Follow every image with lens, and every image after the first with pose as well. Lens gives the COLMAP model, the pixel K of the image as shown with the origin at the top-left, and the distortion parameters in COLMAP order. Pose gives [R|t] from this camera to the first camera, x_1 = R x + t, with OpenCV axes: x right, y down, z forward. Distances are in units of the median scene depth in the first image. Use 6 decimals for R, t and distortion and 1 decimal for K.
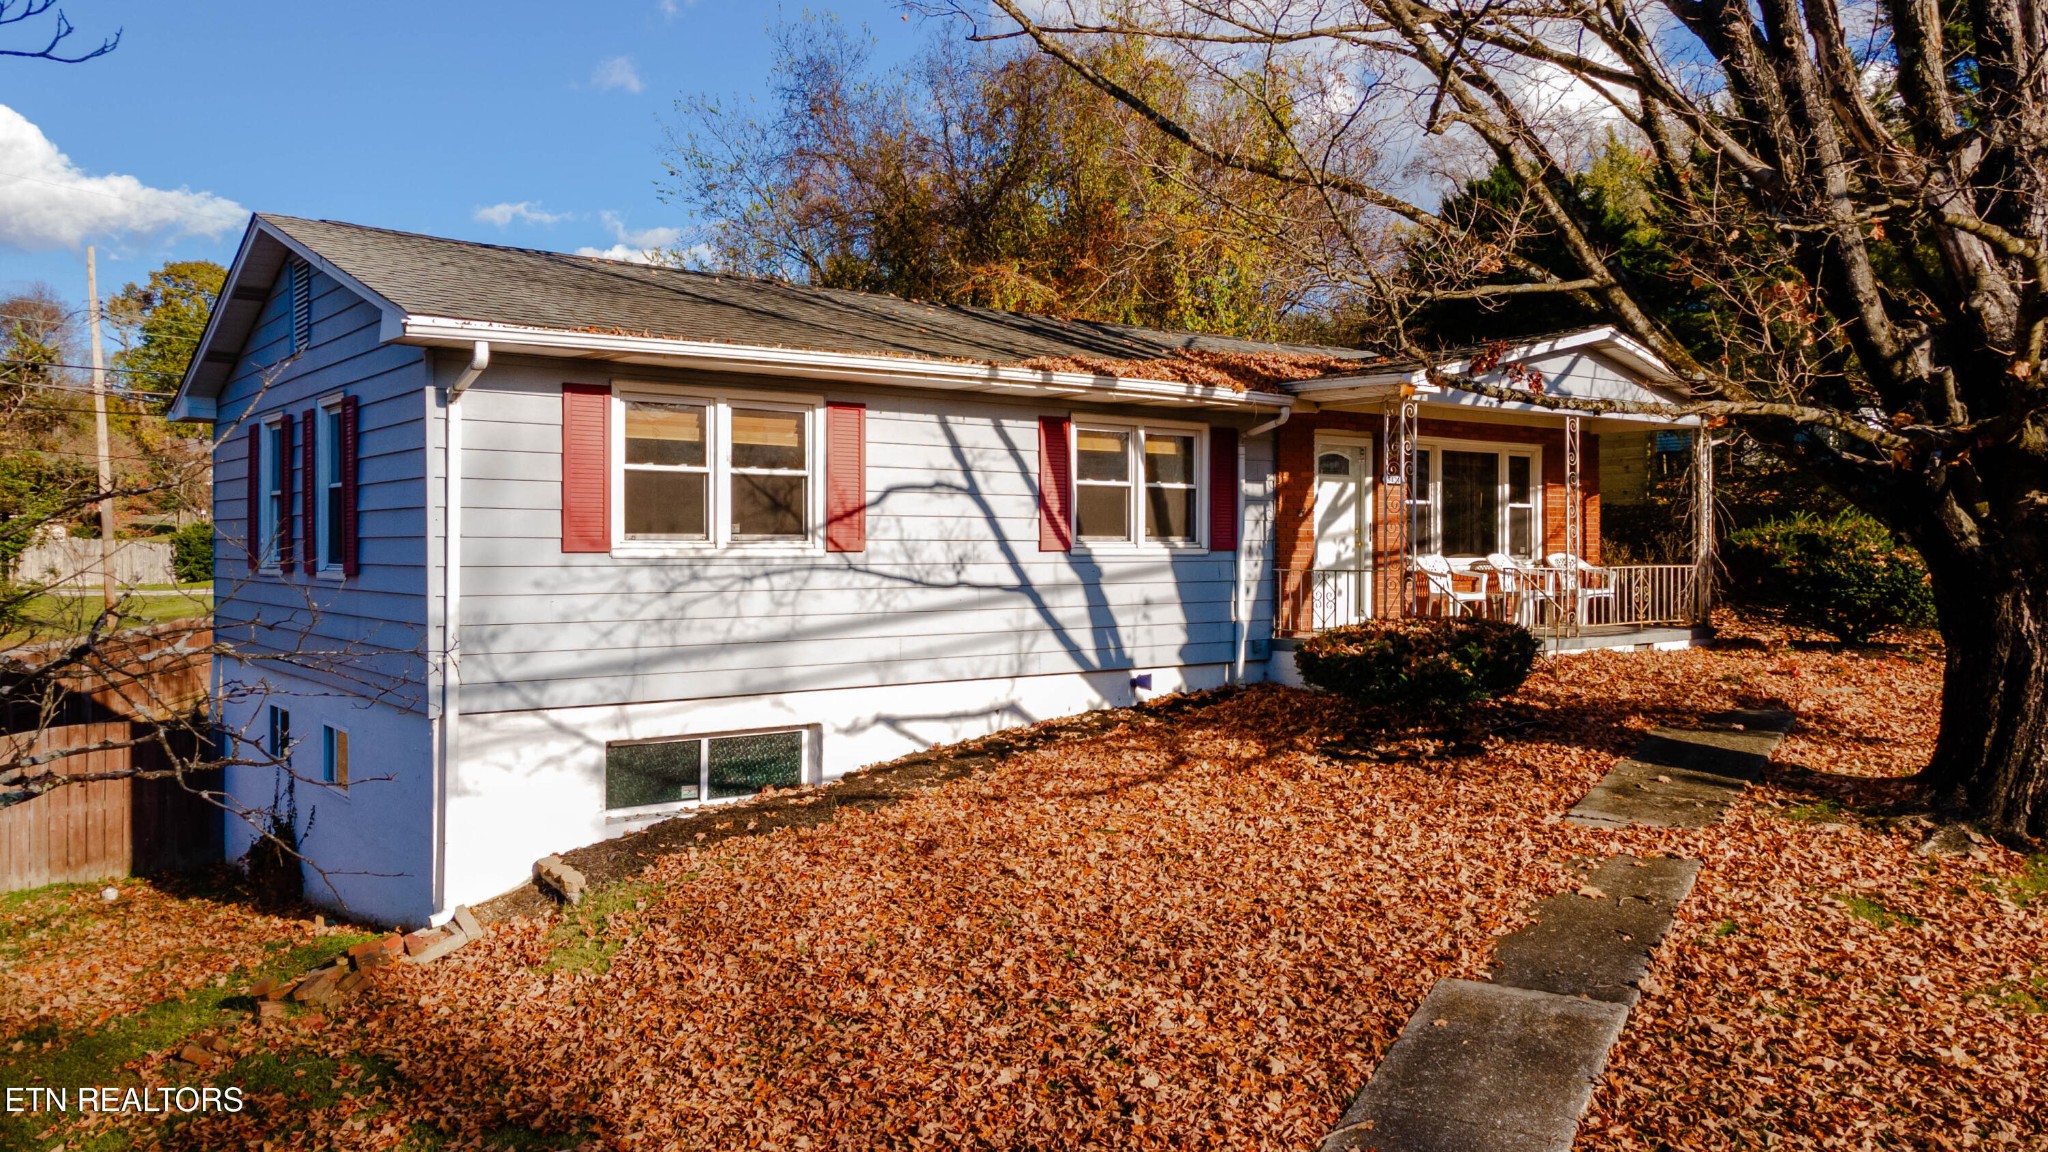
lens RADIAL K [[1451.8, 0, 1012.2], [0, 1451.8, 538.8], [0, 0, 1]] dist [0.032081, 0.002216]
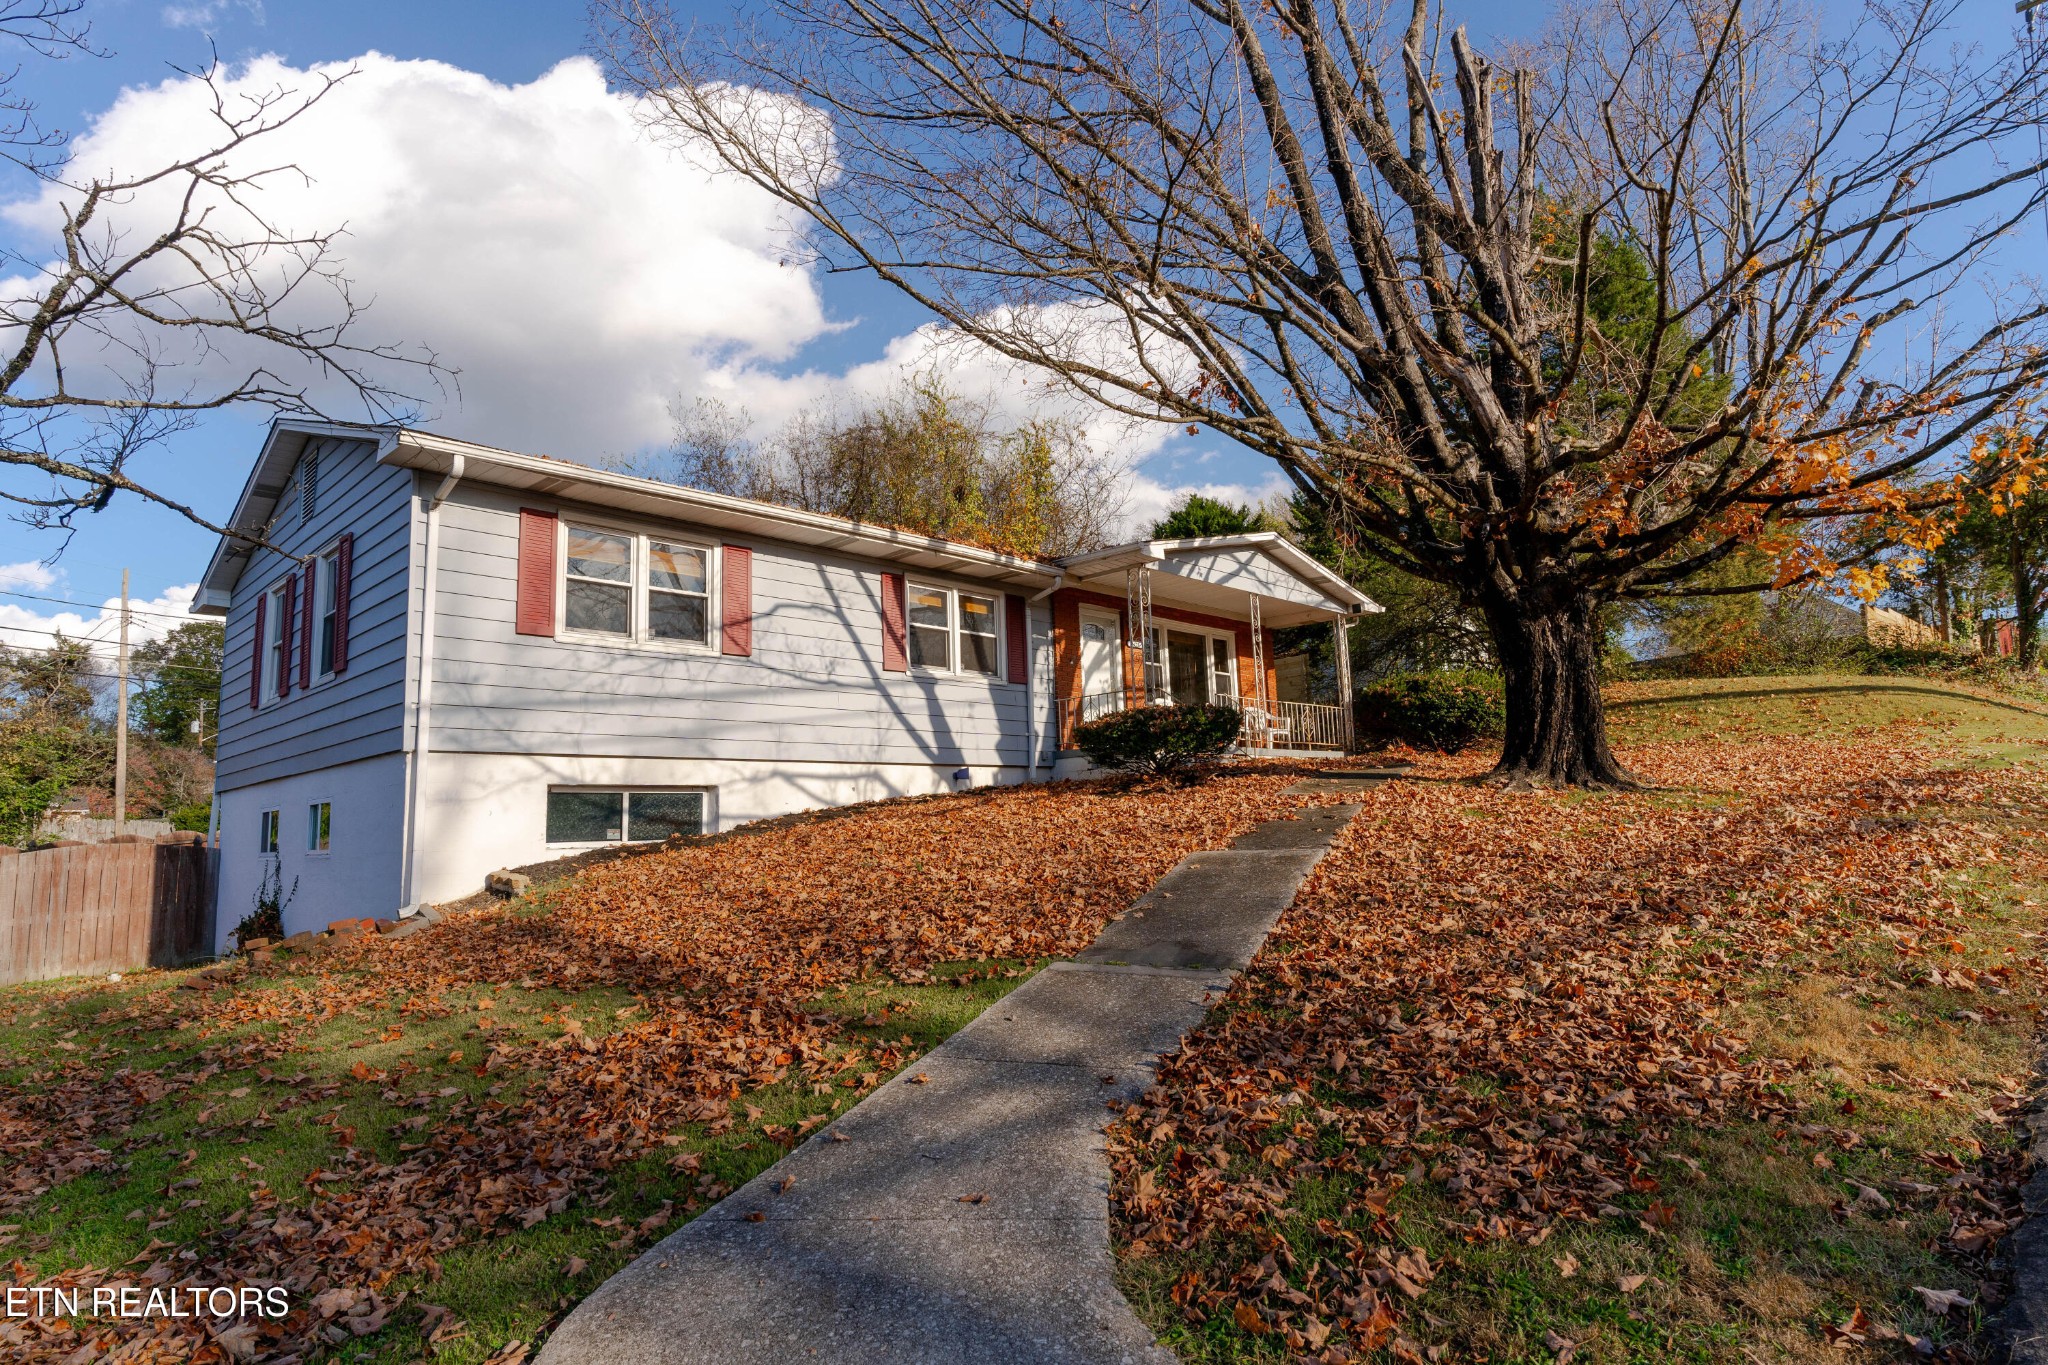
lens RADIAL K [[1079.0, 0, 999.8], [0, 1079.0, 672.8], [0, 0, 1]] dist [-0.001773, 0.000037]
pose [[0.990488, -0.016003, 0.136662, -0.012355], [0.035169, 0.989667, -0.139006, 0.168247], [-0.133026, 0.142490, 0.980816, 0.004629]]
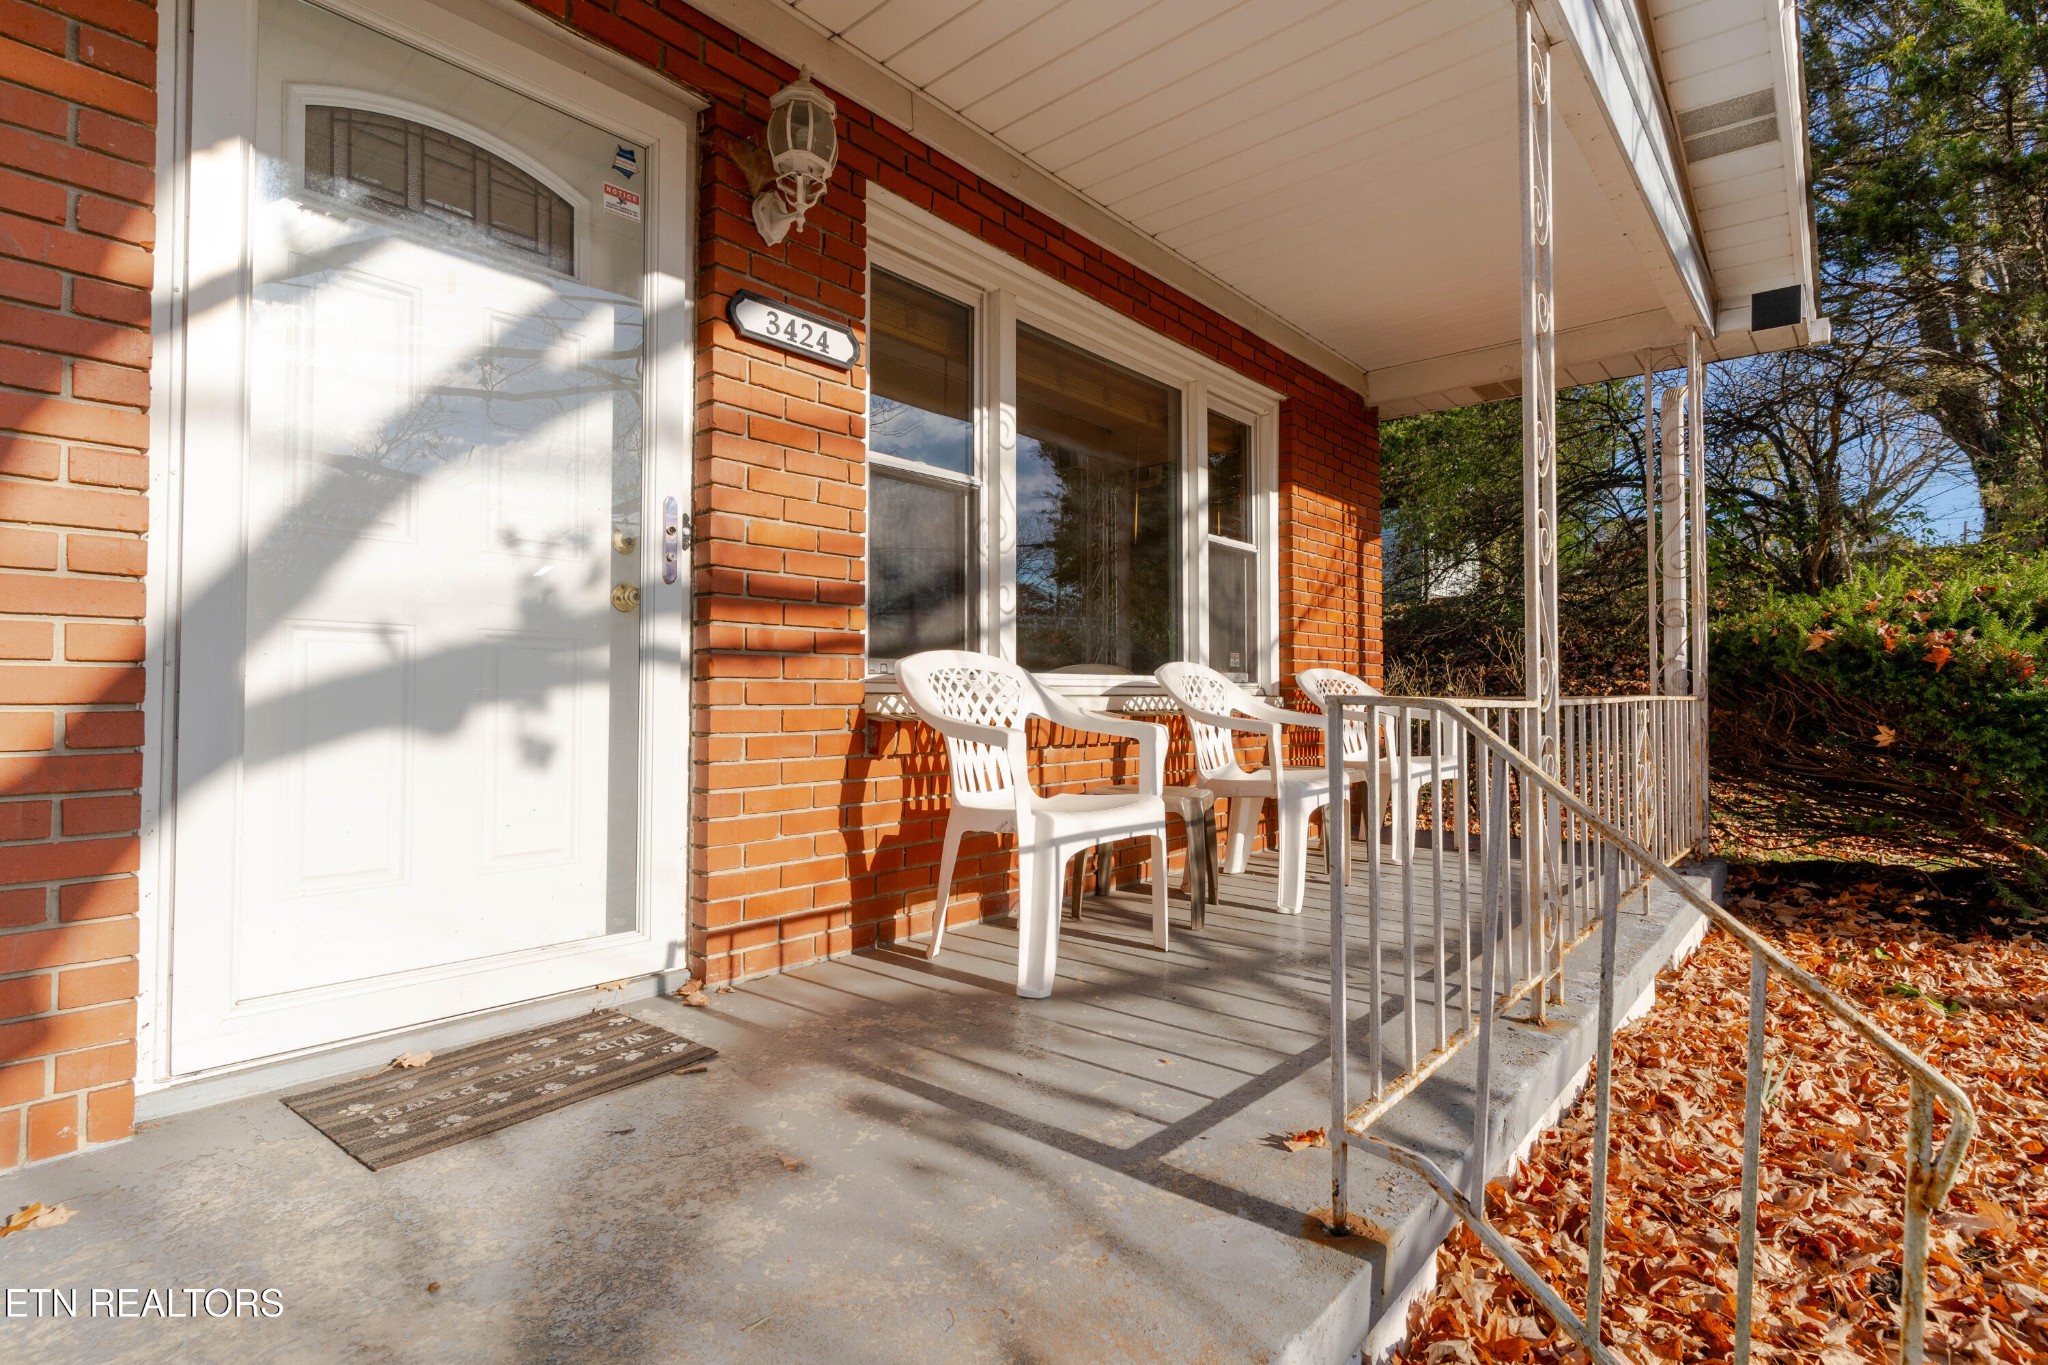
lens RADIAL K [[979.8, 0, 1027.4], [0, 979.8, 676.3], [0, 0, 1]] dist [-0.000982, -0.000508]
pose [[0.977593, 0.002860, 0.210485, 0.350899], [0.001217, 0.999814, -0.019241, 0.026973], [-0.210500, 0.019066, 0.977408, 1.106327]]
